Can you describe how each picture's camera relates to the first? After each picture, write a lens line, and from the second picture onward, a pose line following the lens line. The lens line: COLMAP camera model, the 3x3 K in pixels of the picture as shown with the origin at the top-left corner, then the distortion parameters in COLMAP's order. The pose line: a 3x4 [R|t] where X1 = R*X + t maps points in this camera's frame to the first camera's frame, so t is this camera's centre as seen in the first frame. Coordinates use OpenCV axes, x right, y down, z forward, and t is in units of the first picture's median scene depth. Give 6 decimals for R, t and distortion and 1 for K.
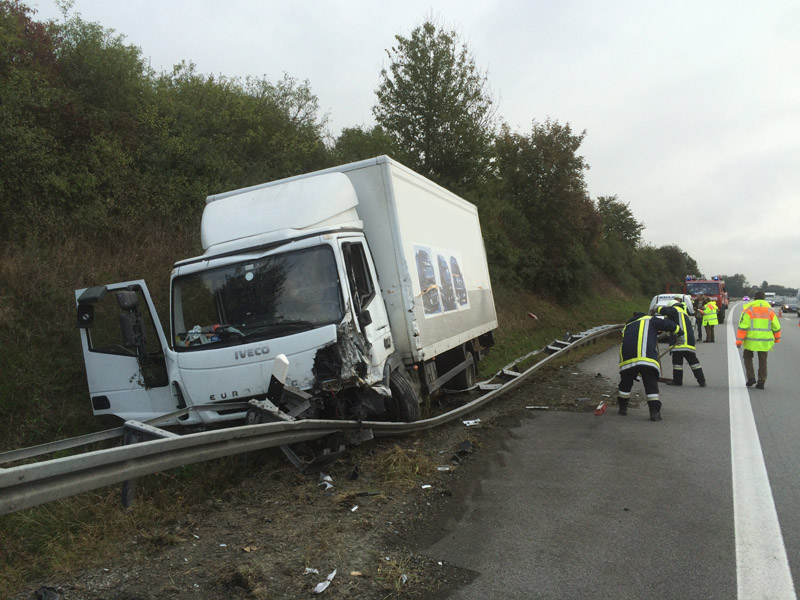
lens RADIAL K [[673.7, 0, 400.0], [0, 673.7, 300.0], [0, 0, 1]] dist [0.006506, 0.002134]
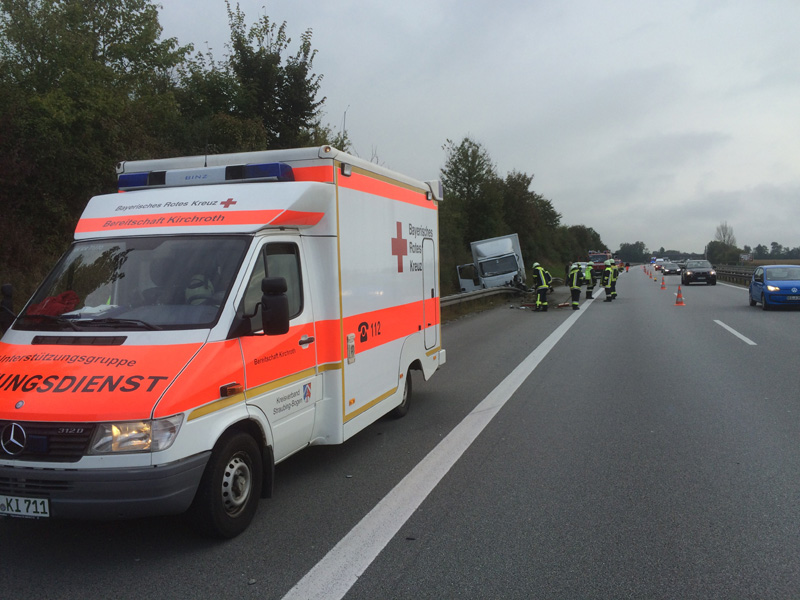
lens RADIAL K [[673.7, 0, 400.0], [0, 673.7, 300.0], [0, 0, 1]] dist [0.006506, 0.002134]
pose [[0.992503, -0.031700, 0.118041, -0.160607], [0.026882, 0.998748, 0.042187, 0.001512], [-0.119230, -0.038697, 0.992112, -0.405095]]
